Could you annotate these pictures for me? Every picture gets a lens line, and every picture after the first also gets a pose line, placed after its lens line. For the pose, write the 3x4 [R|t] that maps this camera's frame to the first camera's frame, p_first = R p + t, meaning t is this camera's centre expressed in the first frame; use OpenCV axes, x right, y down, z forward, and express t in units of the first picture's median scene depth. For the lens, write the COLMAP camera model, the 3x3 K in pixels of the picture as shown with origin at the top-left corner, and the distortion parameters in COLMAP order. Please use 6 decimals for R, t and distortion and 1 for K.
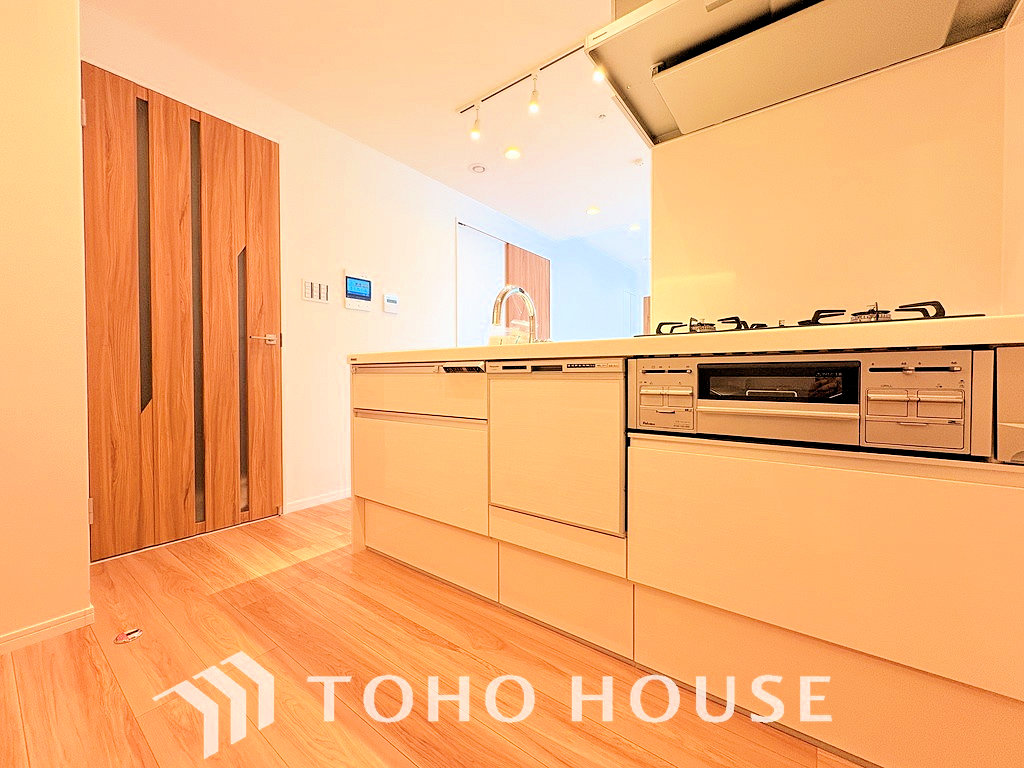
lens RADIAL K [[410.5, 0, 511.9], [0, 410.5, 383.3], [0, 0, 1]] dist [-0.000671, -0.000123]
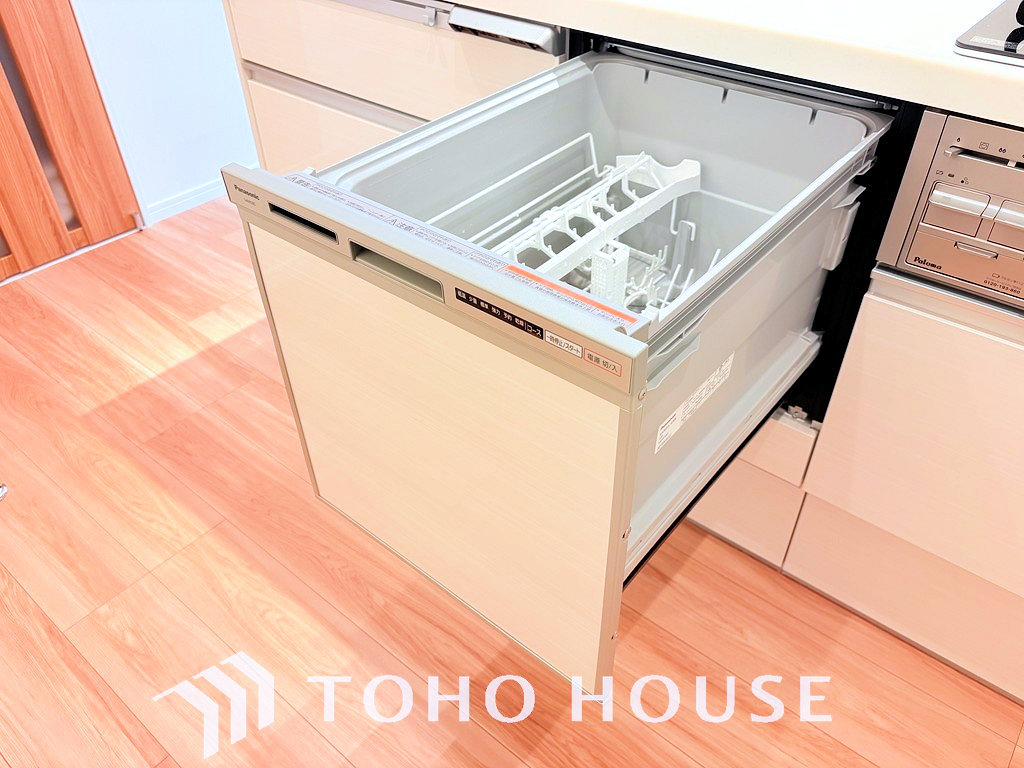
lens RADIAL K [[796.2, 0, 511.2], [0, 796.2, 383.3], [0, 0, 1]] dist [0.033071, -0.030377]
pose [[0.998717, 0.024365, -0.044395, -0.047836], [0.008601, 0.782307, 0.622834, -0.204870], [0.049906, -0.622417, 0.781093, 0.118791]]
